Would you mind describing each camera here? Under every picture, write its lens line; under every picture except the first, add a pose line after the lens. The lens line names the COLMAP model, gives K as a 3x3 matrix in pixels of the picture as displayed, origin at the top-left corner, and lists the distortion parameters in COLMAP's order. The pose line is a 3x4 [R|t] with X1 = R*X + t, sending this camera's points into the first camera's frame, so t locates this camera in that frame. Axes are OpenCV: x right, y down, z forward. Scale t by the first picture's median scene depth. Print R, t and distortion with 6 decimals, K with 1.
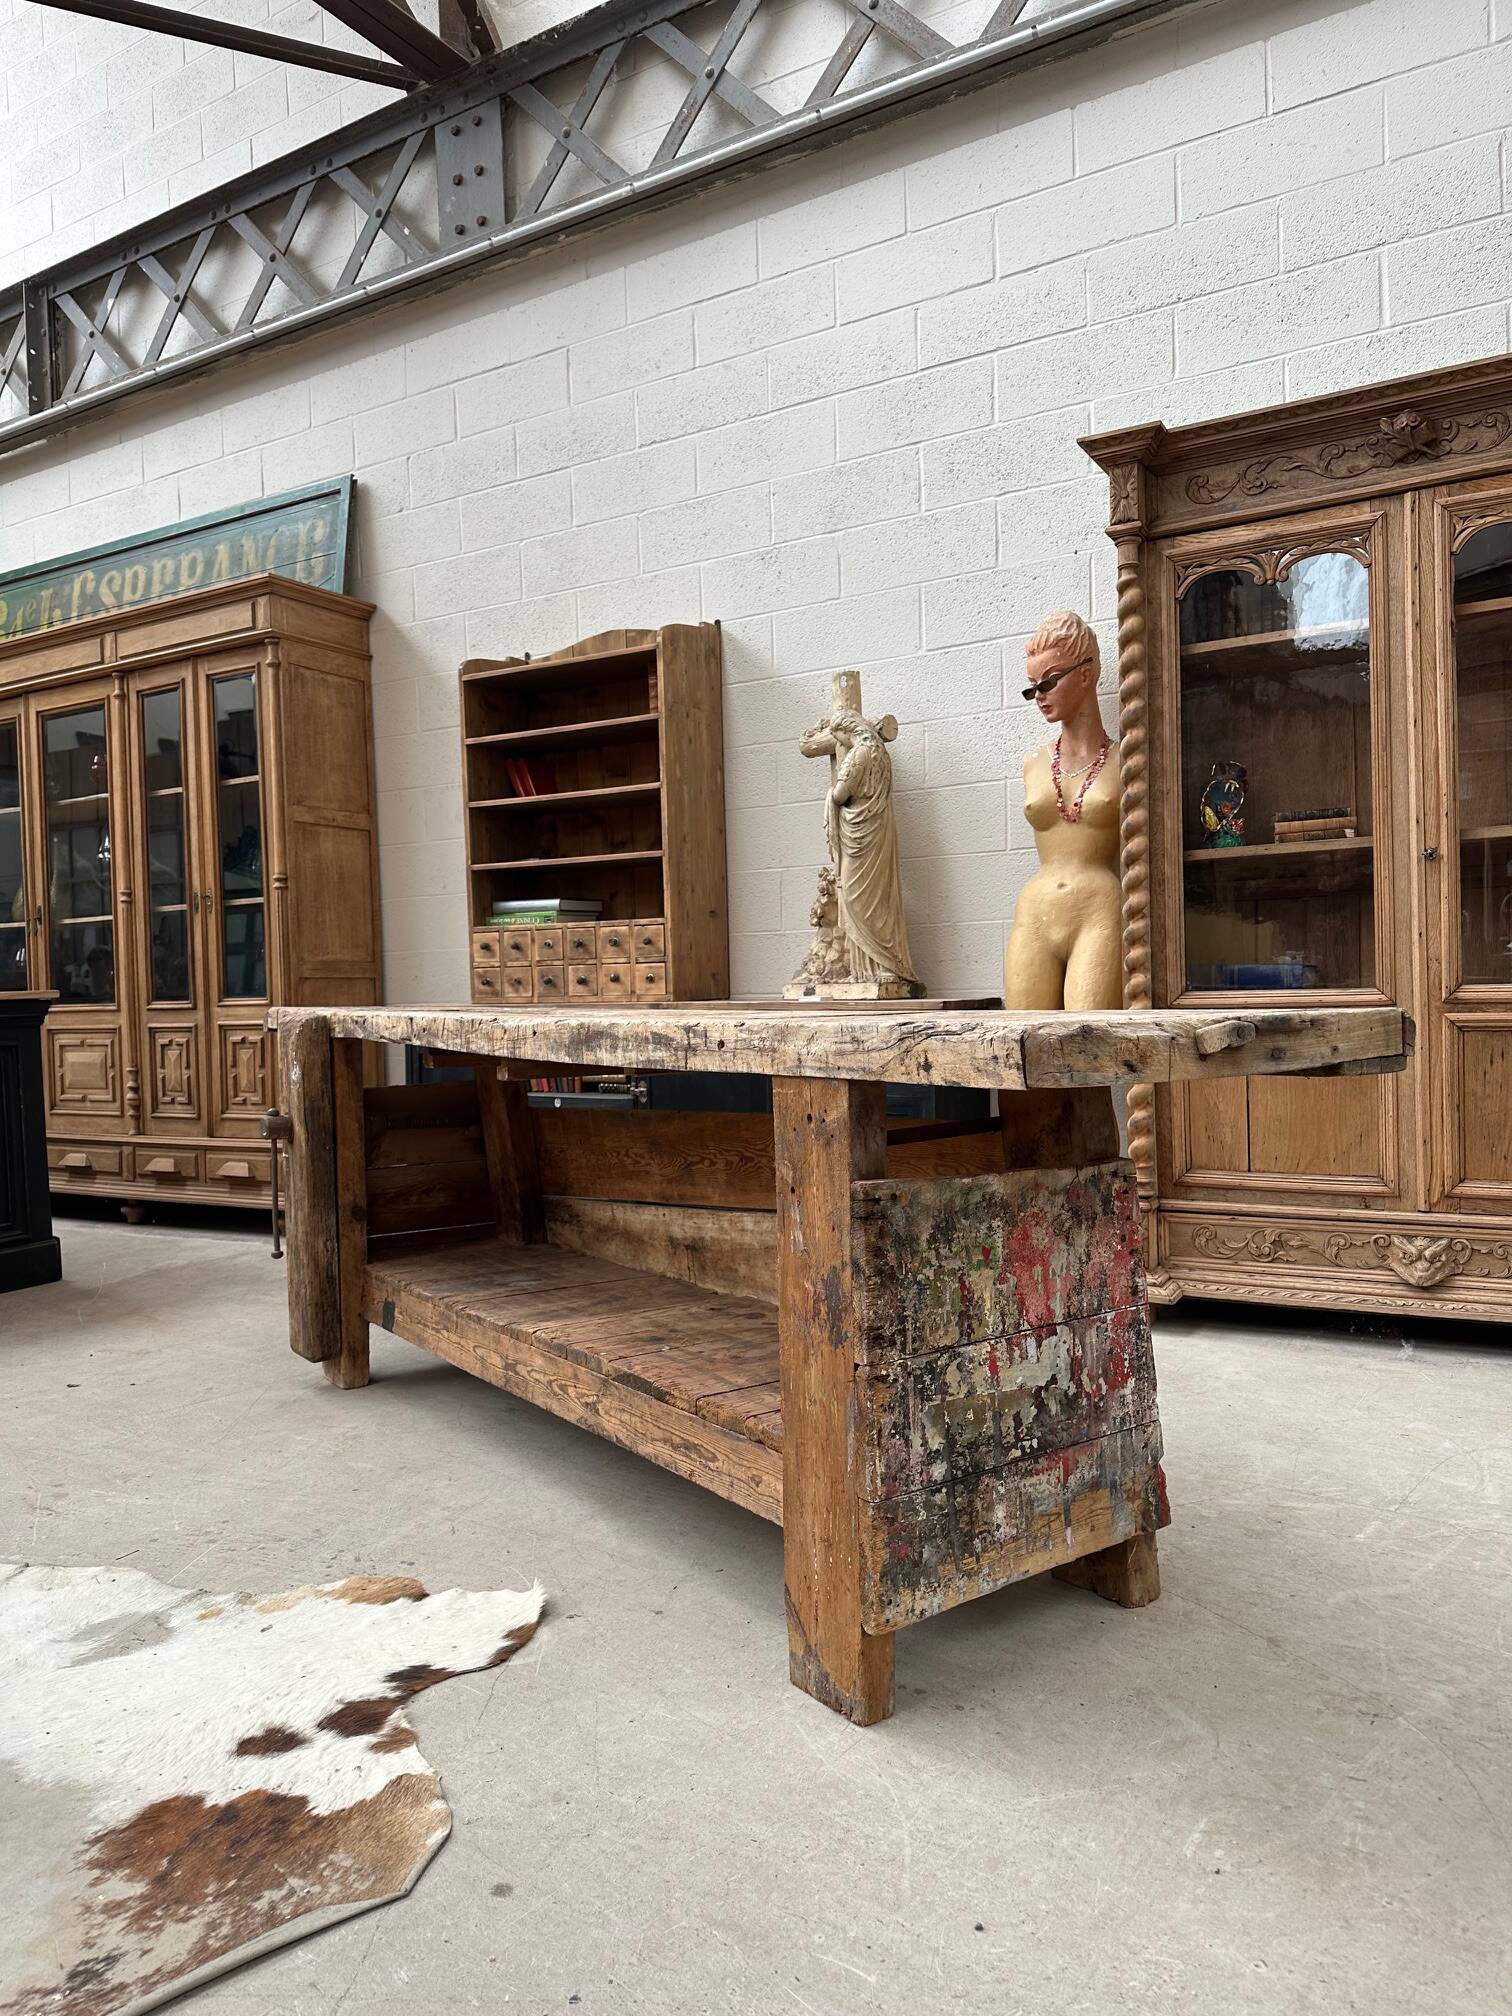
lens RADIAL K [[1392.8, 0, 750.5], [0, 1392.8, 1019.1], [0, 0, 1]] dist [0.153965, -0.272092]
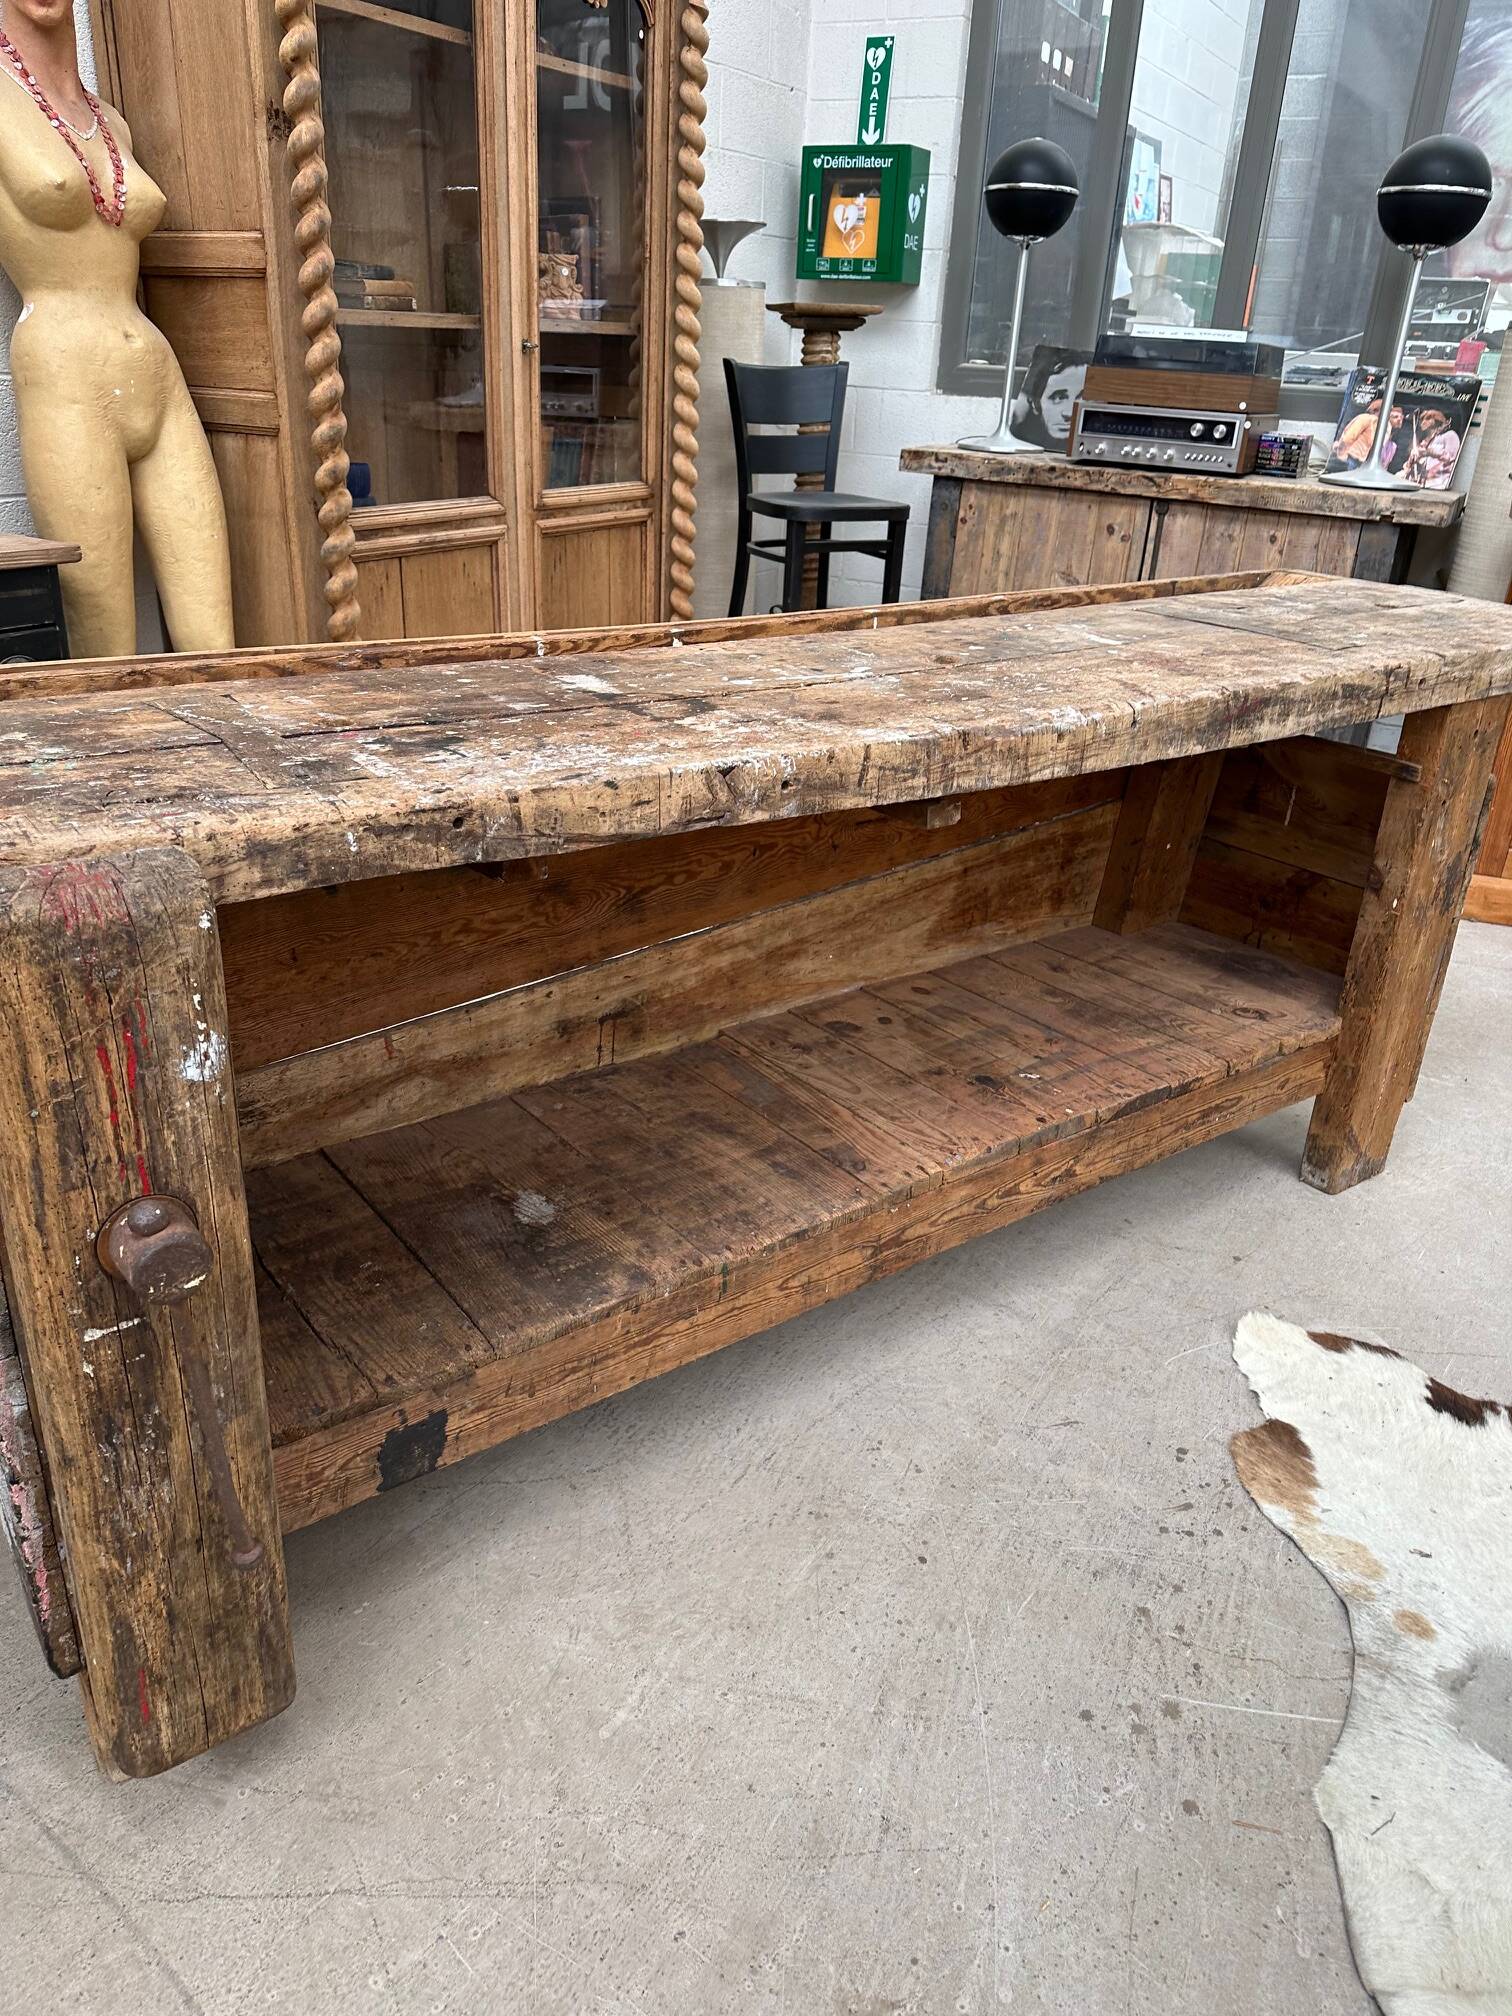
lens RADIAL K [[1397.8, 0, 752.5], [0, 1397.8, 998.3], [0, 0, 1]] dist [0.152836, -0.280091]
pose [[-0.009904, -0.393307, 0.919354, -0.939921], [-0.016982, 0.919333, 0.393115, -0.149684], [-0.999807, -0.011720, -0.015784, 1.388946]]
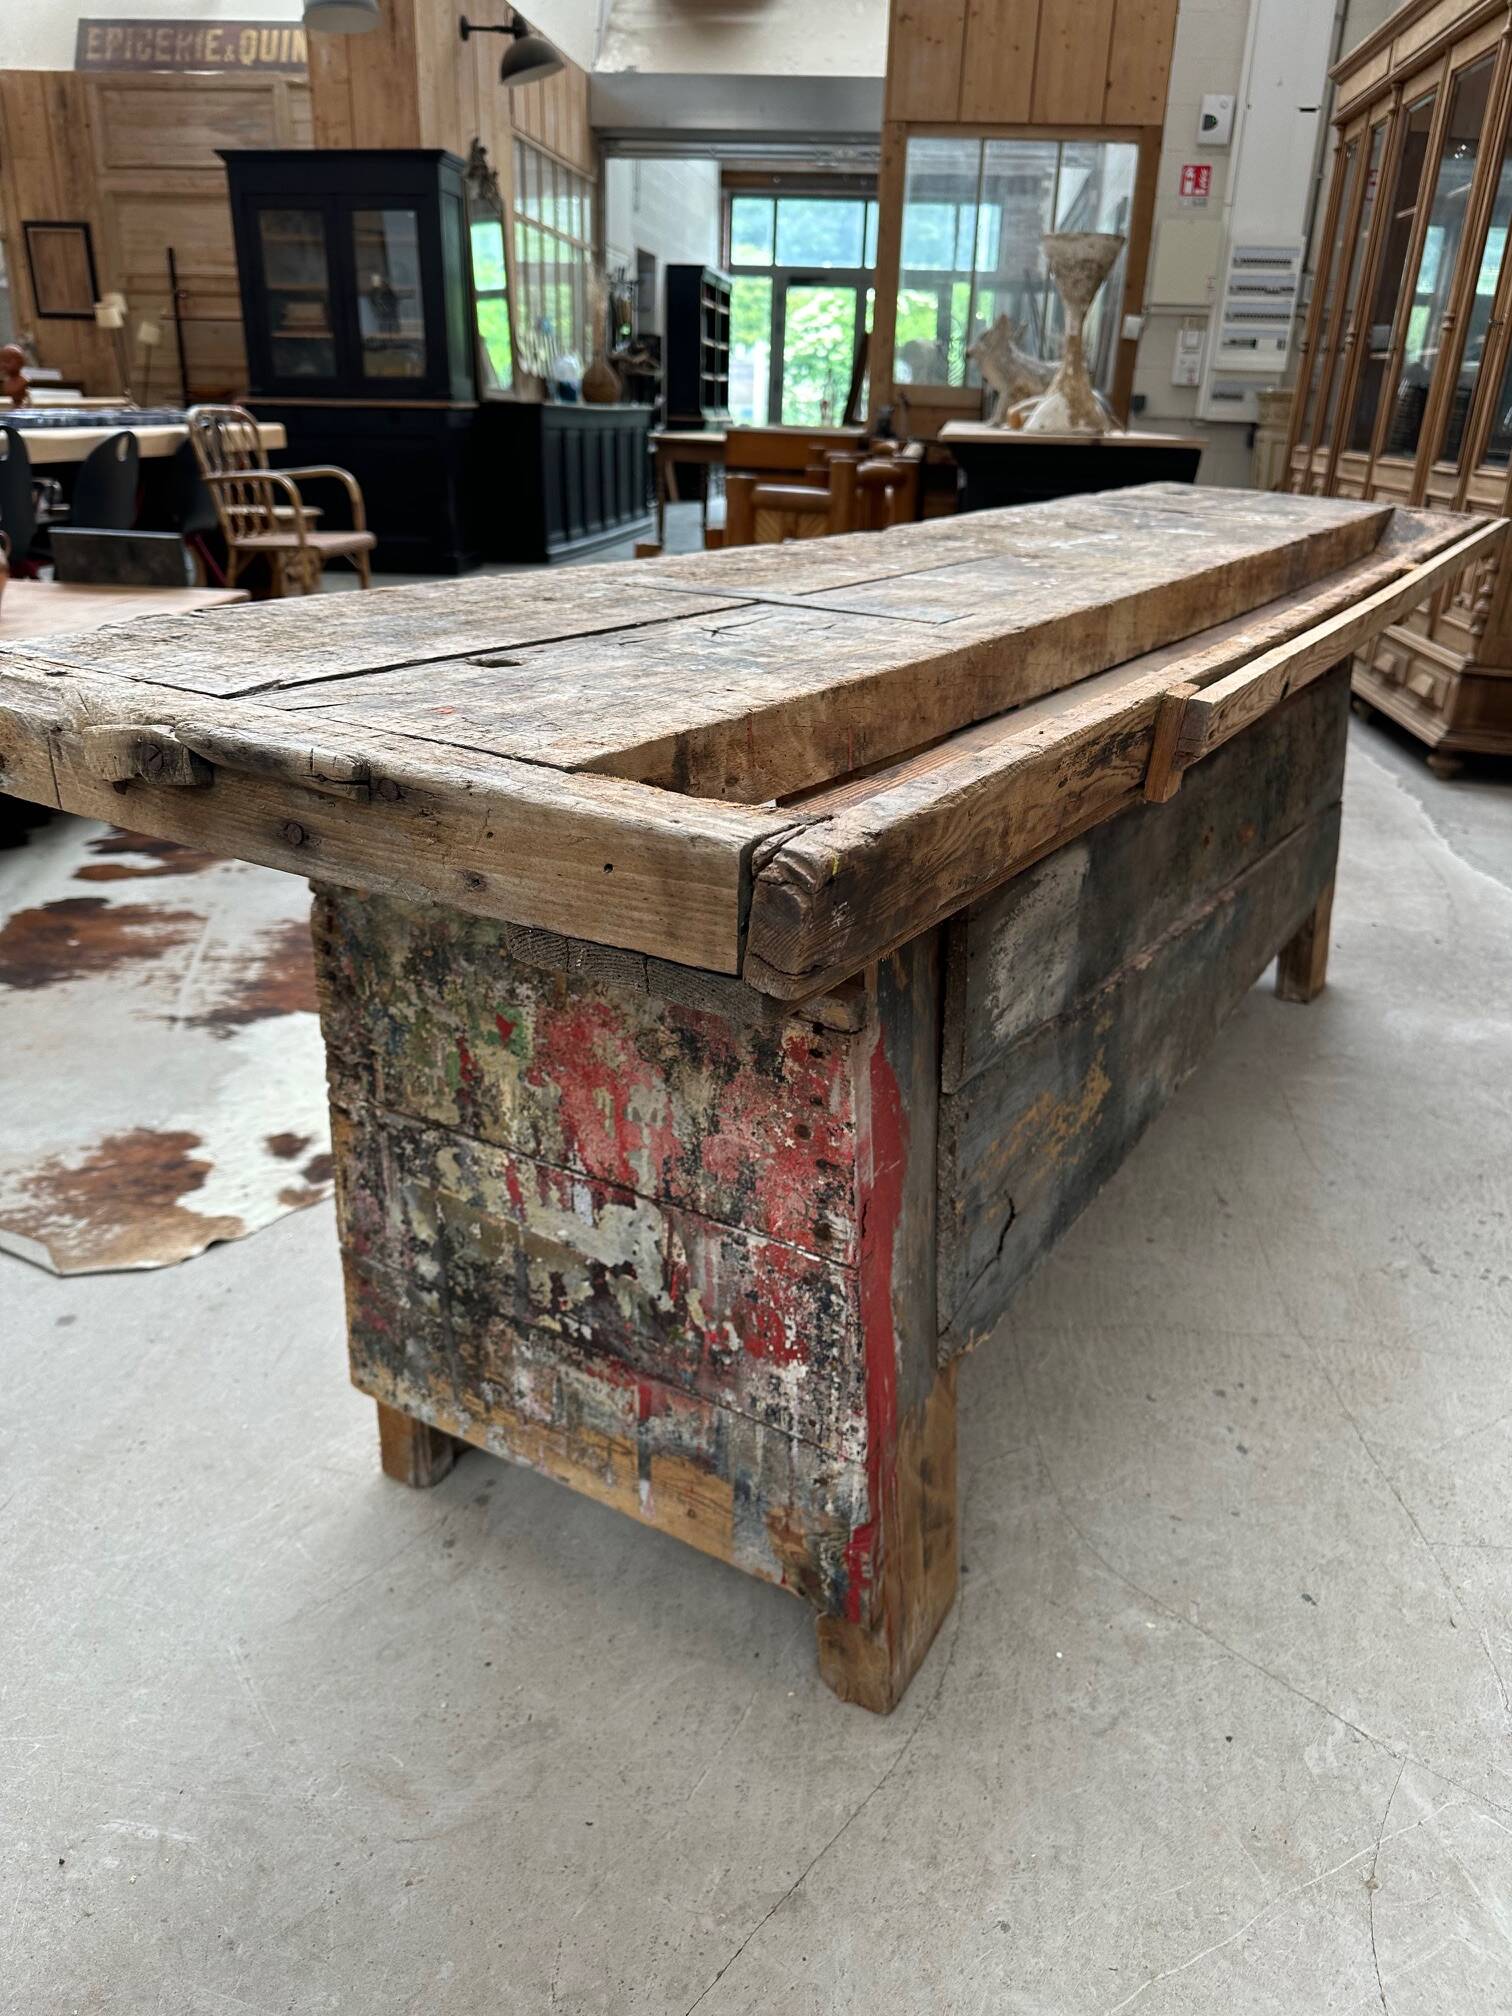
lens RADIAL K [[1423.4, 0, 758.5], [0, 1423.4, 998.7], [0, 0, 1]] dist [0.157256, -0.261805]
pose [[0.406027, 0.393446, -0.824829, 0.649291], [-0.072081, 0.913552, 0.400284, -0.093098], [0.911014, -0.103071, 0.399286, 0.761089]]
